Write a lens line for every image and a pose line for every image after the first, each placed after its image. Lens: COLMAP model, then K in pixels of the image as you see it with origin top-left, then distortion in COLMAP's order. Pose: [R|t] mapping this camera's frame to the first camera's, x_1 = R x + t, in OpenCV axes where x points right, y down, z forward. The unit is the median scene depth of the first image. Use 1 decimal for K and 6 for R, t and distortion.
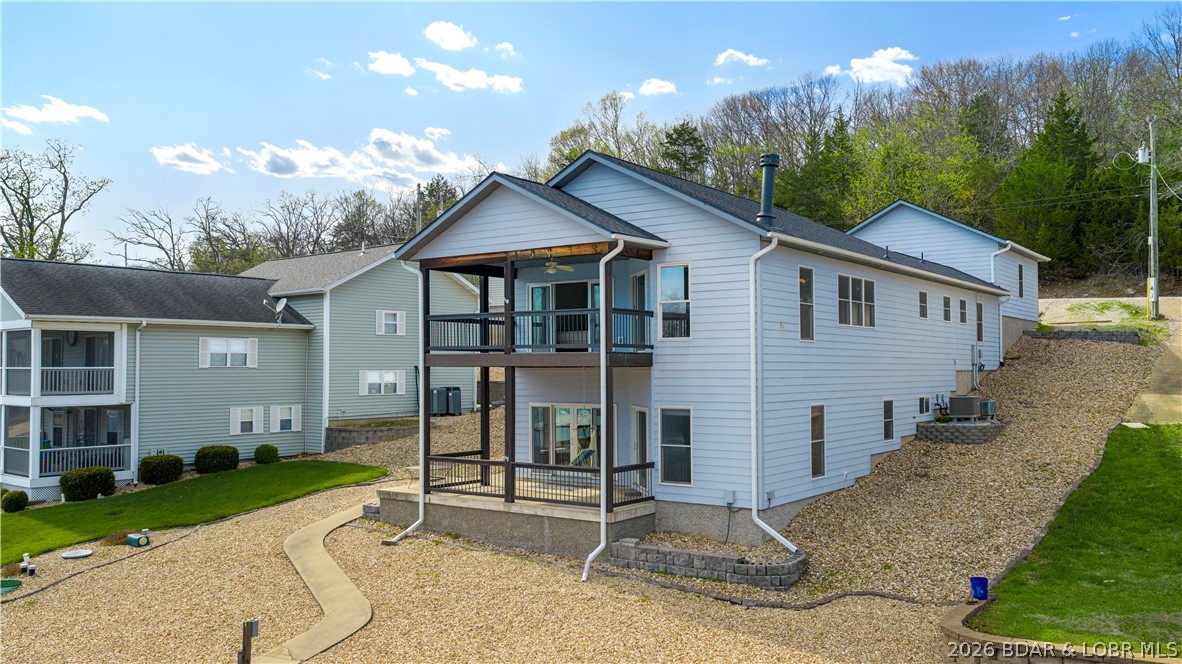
lens RADIAL K [[1004.1, 0, 553.6], [0, 1004.1, 336.2], [0, 0, 1]] dist [0.080807, -0.071914]
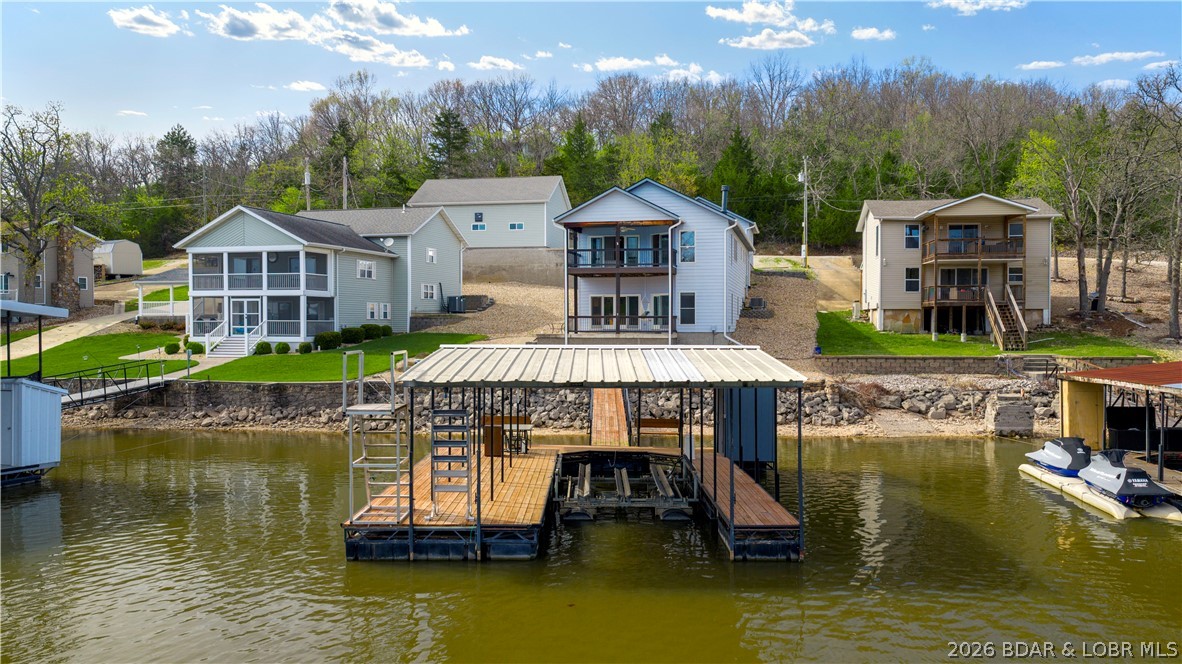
lens RADIAL K [[1004.1, 0, 553.6], [0, 1004.1, 336.2], [0, 0, 1]] dist [0.080807, -0.071914]
pose [[0.926751, 0.000982, 0.375674, -0.650368], [-0.017404, 0.999035, 0.040321, 0.052445], [-0.375272, -0.043905, 0.925874, -0.654062]]
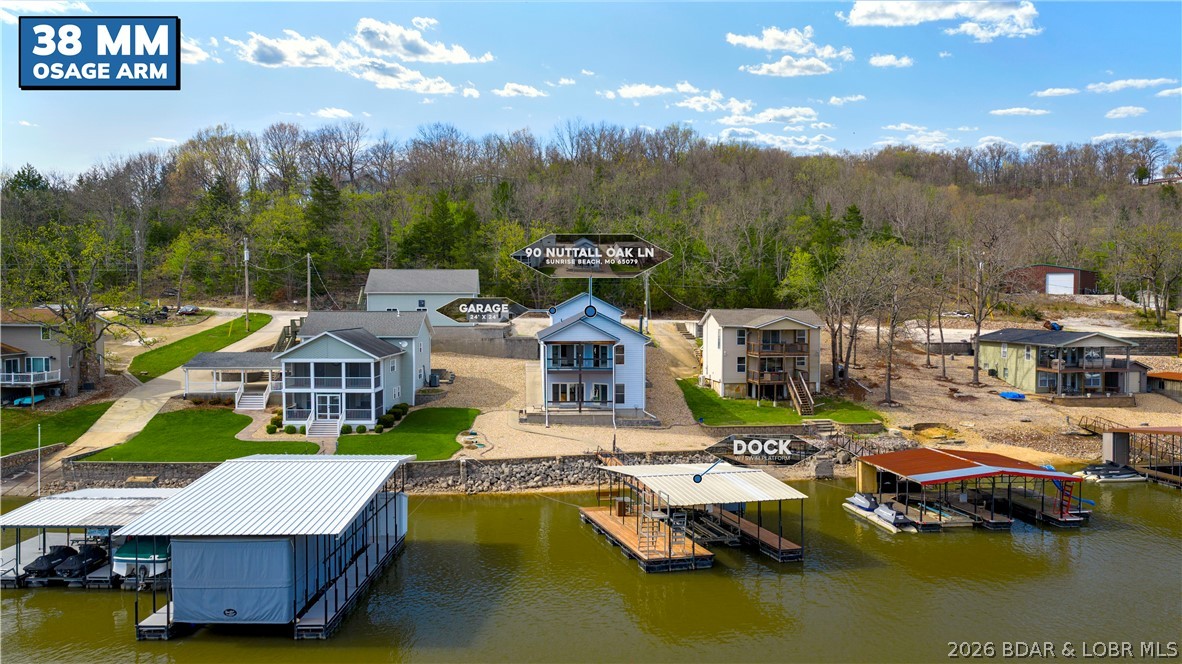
lens RADIAL K [[1004.1, 0, 553.6], [0, 1004.1, 336.2], [0, 0, 1]] dist [0.080807, -0.071914]
pose [[0.799076, -0.018651, 0.600940, -1.417381], [-0.018483, 0.998284, 0.055559, -0.186990], [-0.600946, -0.055503, 0.797360, -1.104739]]
